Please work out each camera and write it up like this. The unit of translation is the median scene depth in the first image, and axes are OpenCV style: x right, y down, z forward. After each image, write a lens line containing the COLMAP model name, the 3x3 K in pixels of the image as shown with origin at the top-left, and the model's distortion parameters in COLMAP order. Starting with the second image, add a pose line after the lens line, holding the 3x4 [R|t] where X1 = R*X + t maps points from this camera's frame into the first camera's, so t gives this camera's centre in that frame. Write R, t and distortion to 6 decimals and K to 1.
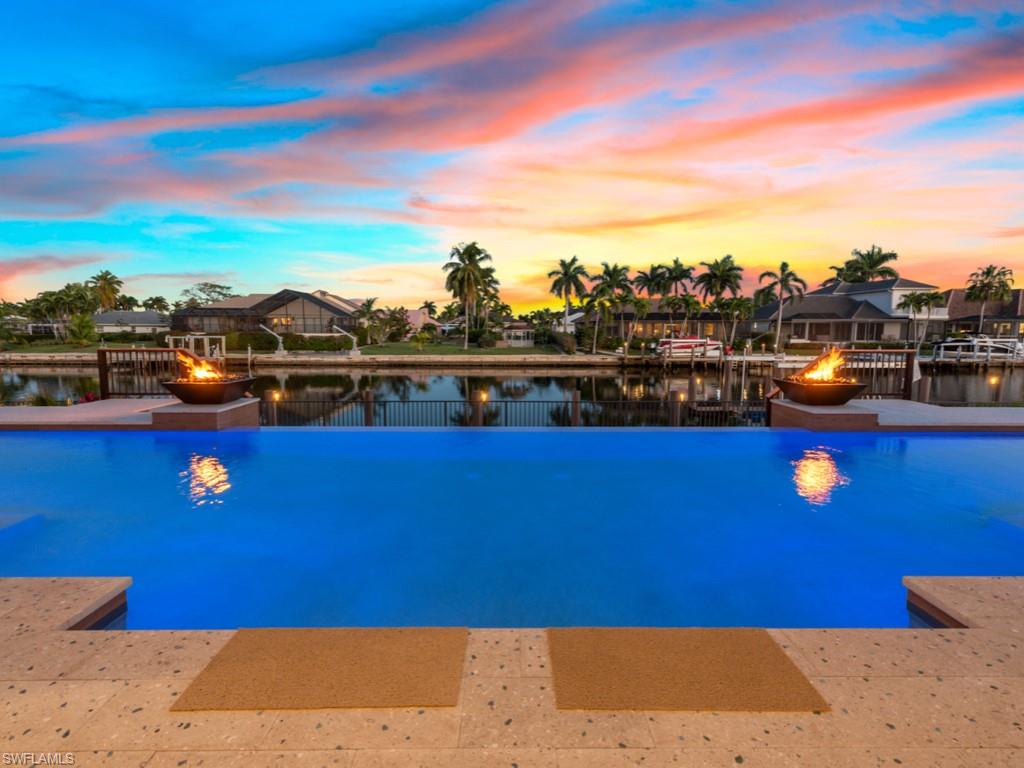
lens RADIAL K [[508.0, 0, 507.4], [0, 508.0, 378.7], [0, 0, 1]] dist [0.016798, 0.000532]
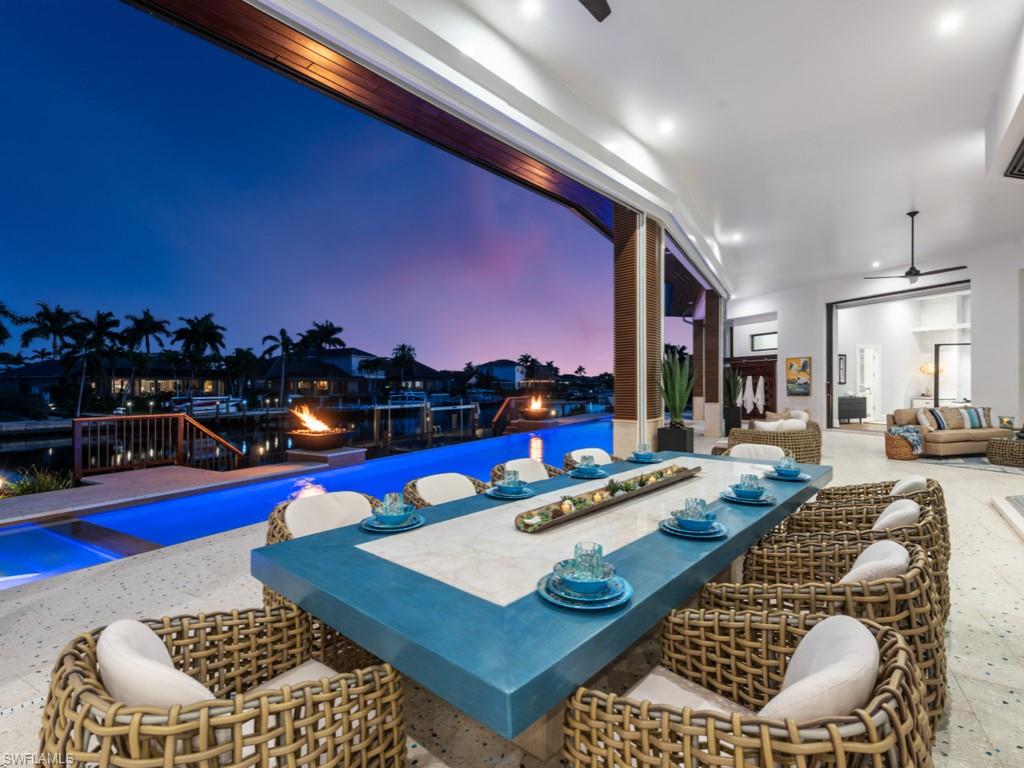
lens RADIAL K [[508.0, 0, 506.3], [0, 508.0, 382.9], [0, 0, 1]] dist [0.016798, 0.000532]
pose [[0.509395, -0.000349, 0.860533, -0.168912], [0.087077, 0.994888, -0.051142, -0.001635], [-0.856116, 0.100984, 0.506822, -0.009139]]
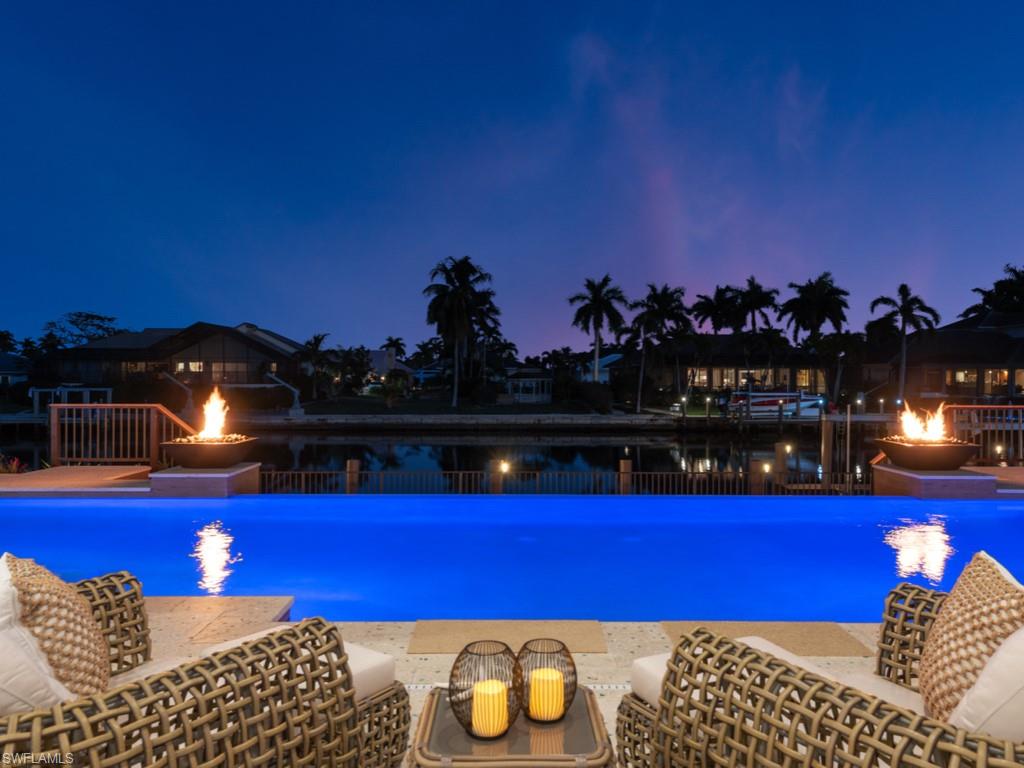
lens RADIAL K [[752.5, 0, 502.7], [0, 752.5, 375.0], [0, 0, 1]] dist [0.030178, -0.002622]
pose [[0.999991, -0.000642, -0.004084, -0.010684], [0.000231, 0.994984, -0.100029, 0.002416], [0.004128, 0.100027, 0.994976, -0.031948]]
